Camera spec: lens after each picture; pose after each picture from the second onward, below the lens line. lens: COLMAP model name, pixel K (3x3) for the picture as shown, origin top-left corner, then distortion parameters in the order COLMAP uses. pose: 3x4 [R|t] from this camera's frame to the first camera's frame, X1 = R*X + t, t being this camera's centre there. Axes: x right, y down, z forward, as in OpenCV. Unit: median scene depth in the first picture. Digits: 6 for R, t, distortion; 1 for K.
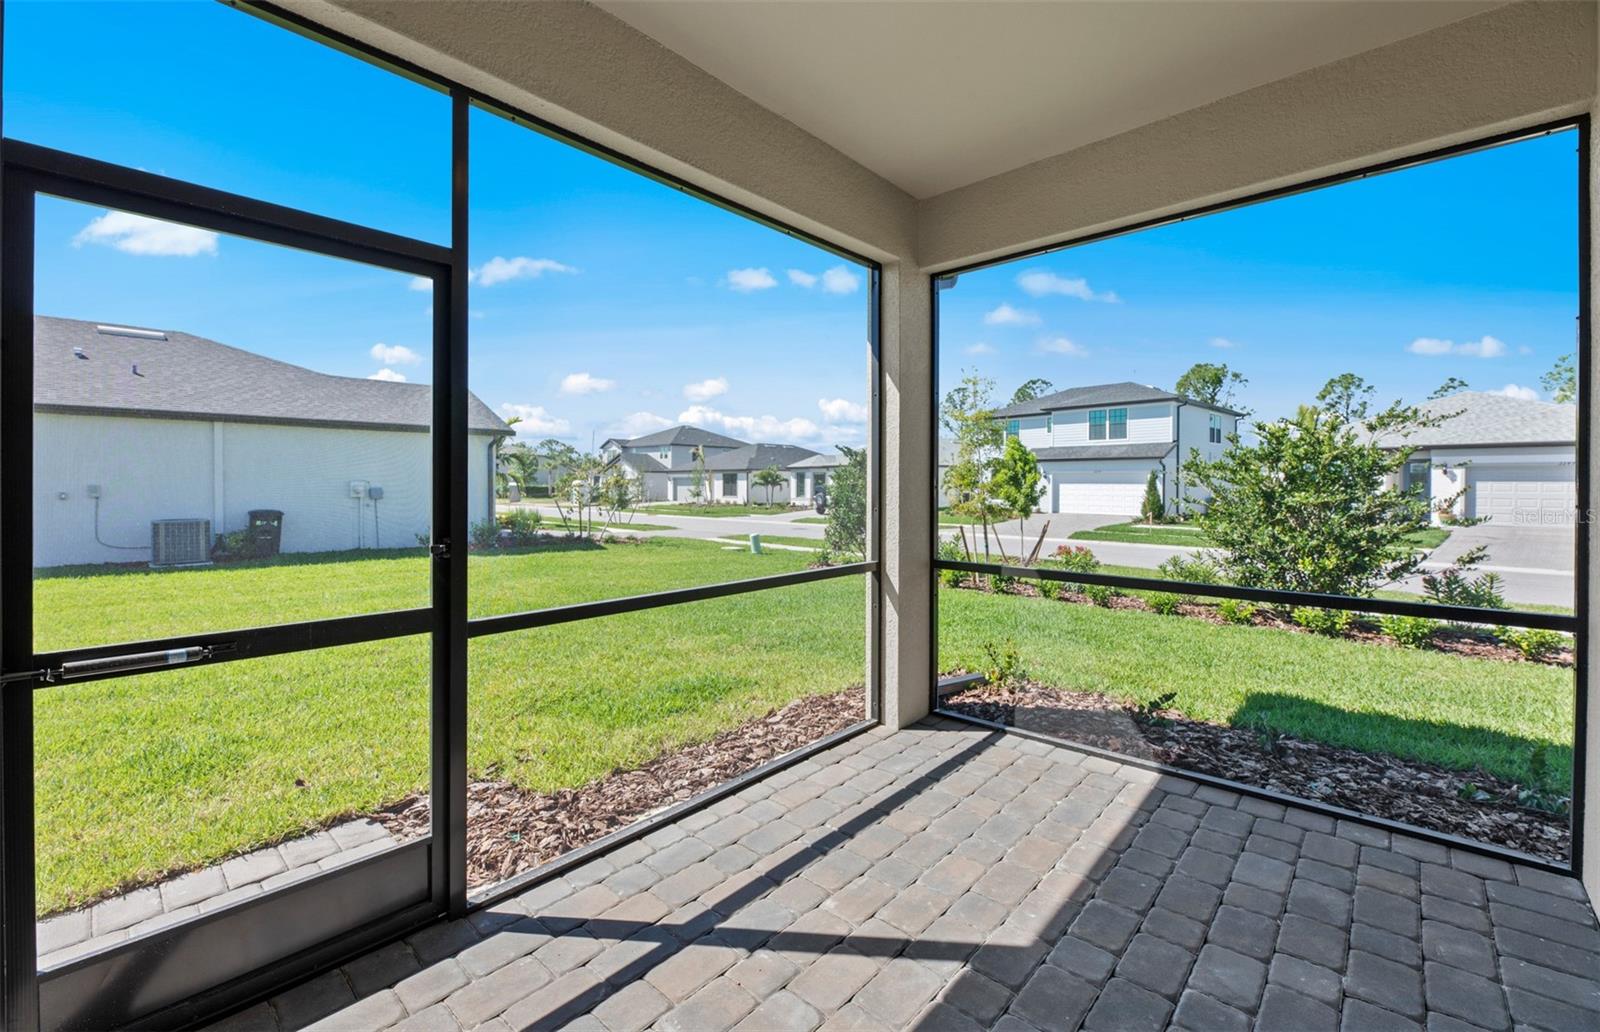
lens RADIAL K [[669.5, 0, 803.1], [0, 669.5, 491.9], [0, 0, 1]] dist [-0.000210, -0.000069]
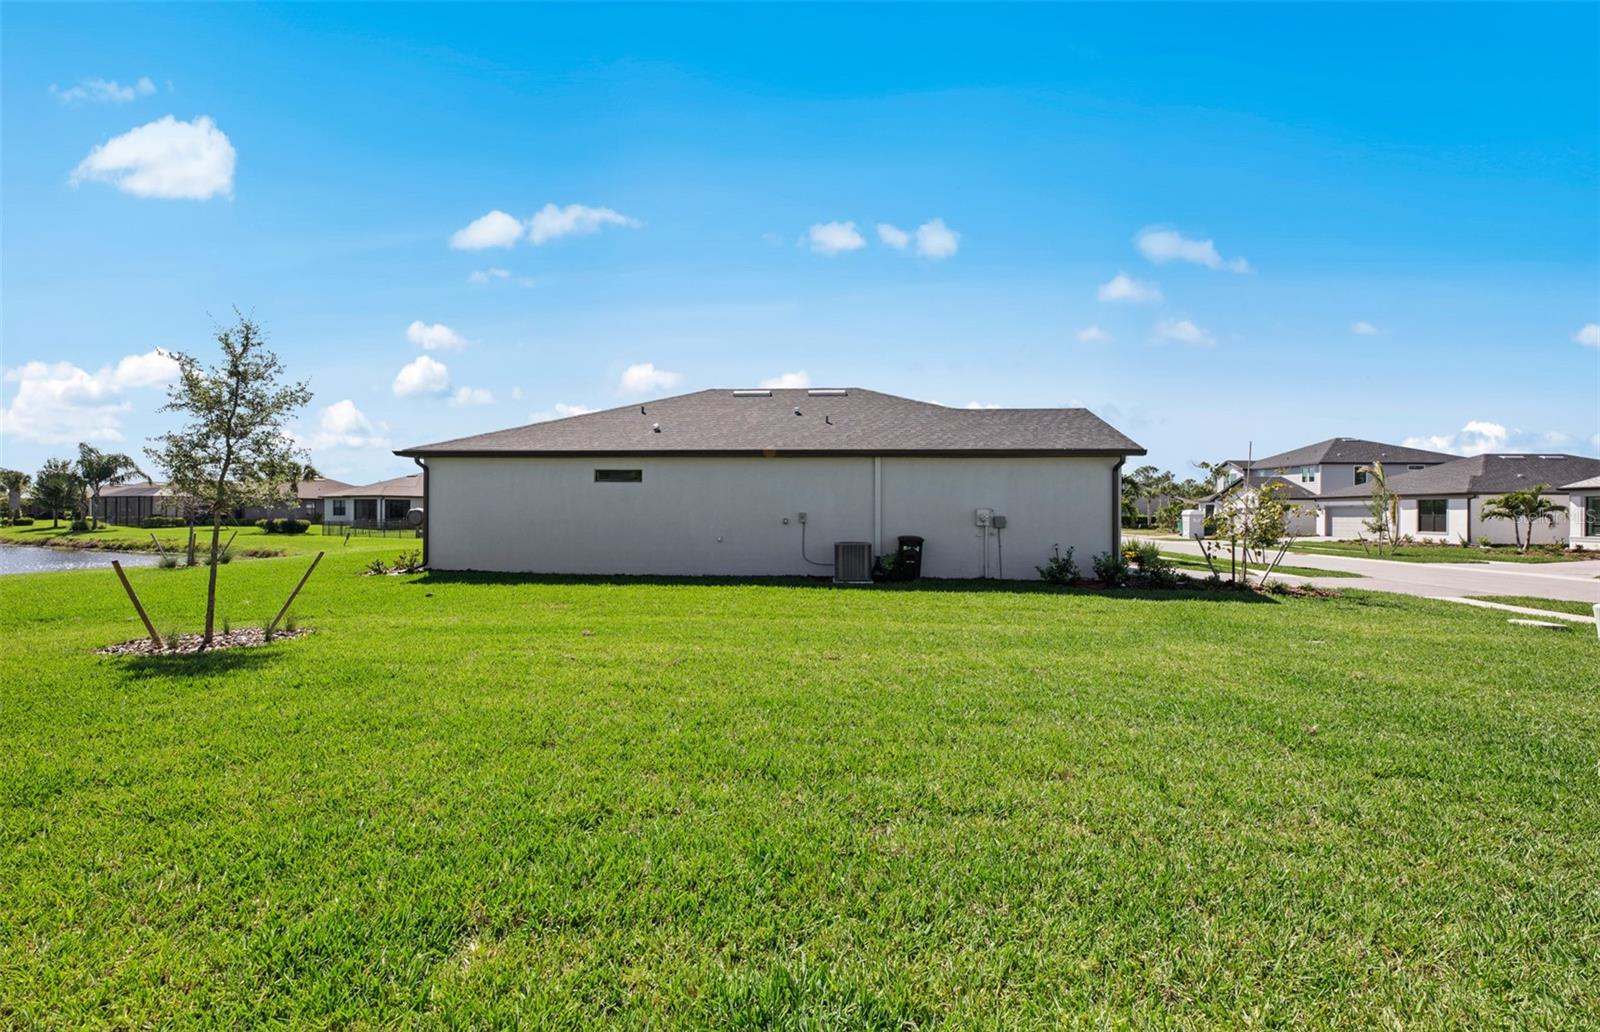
lens RADIAL K [[669.5, 0, 803.1], [0, 669.5, 491.9], [0, 0, 1]] dist [-0.000210, -0.000069]
pose [[0.674734, -0.019916, -0.737792, -0.049716], [-0.012852, 0.999167, -0.038725, -0.000160], [0.737949, 0.035611, 0.673916, 0.058180]]
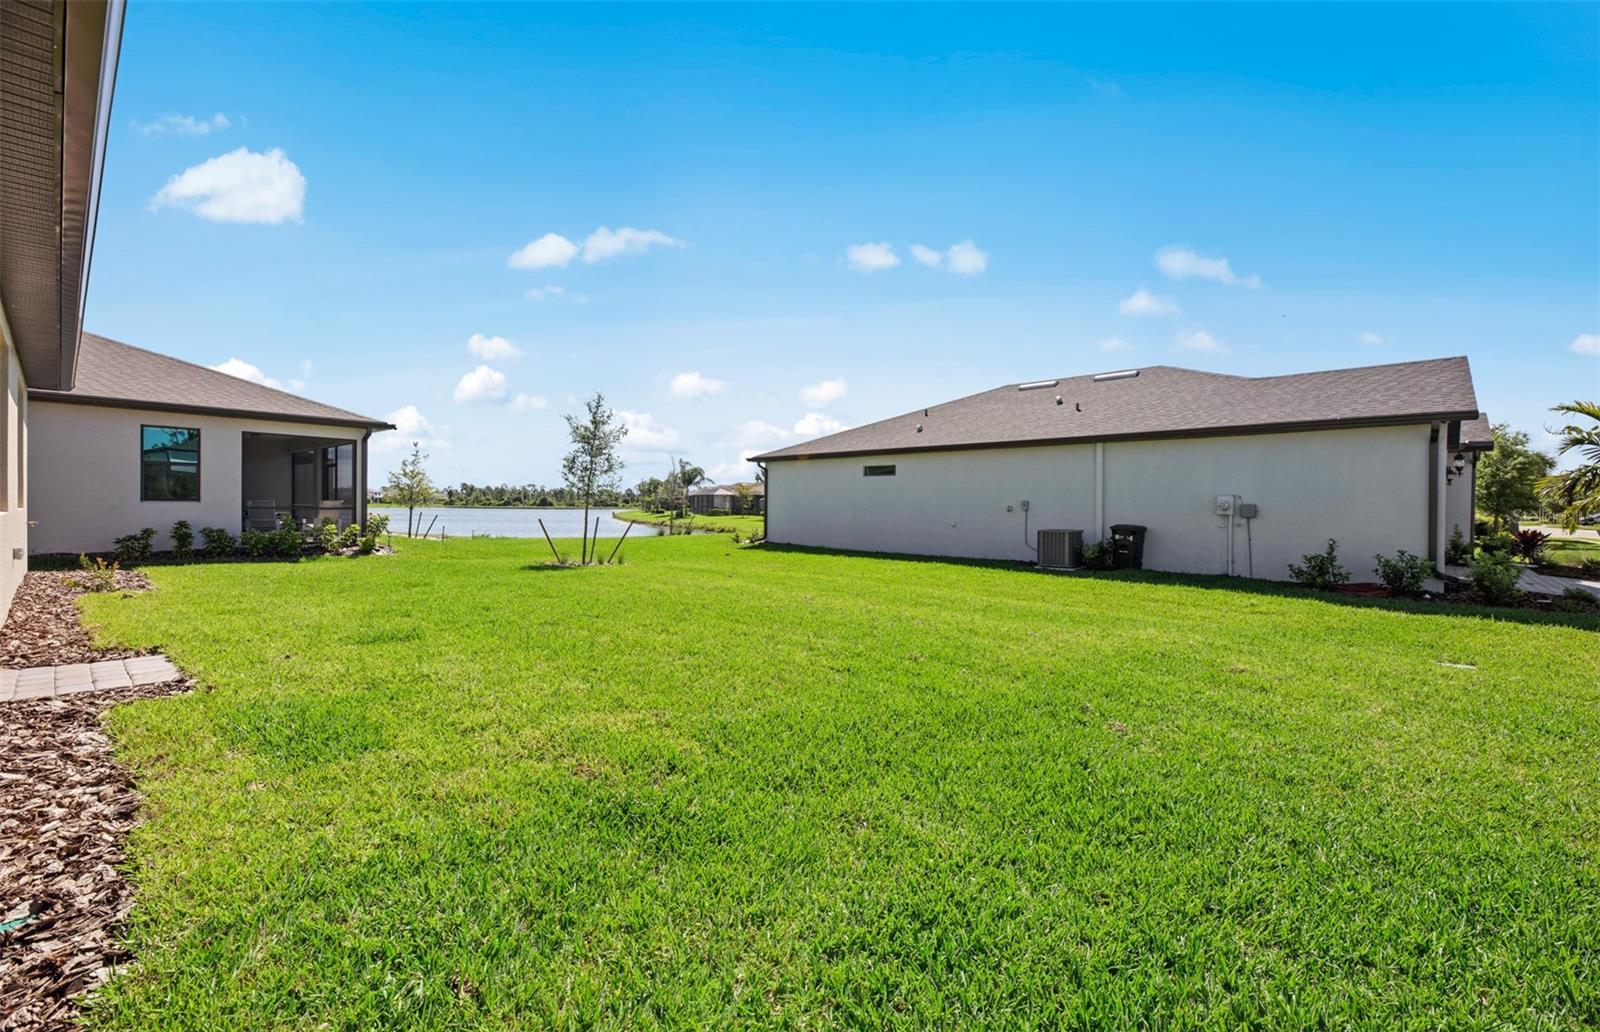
lens RADIAL K [[669.5, 0, 803.1], [0, 669.5, 491.9], [0, 0, 1]] dist [-0.000210, -0.000069]
pose [[0.042286, -0.017148, -0.998958, 0.082801], [-0.018924, 0.999660, -0.017961, 0.001646], [0.998926, 0.019664, 0.041947, 0.187722]]
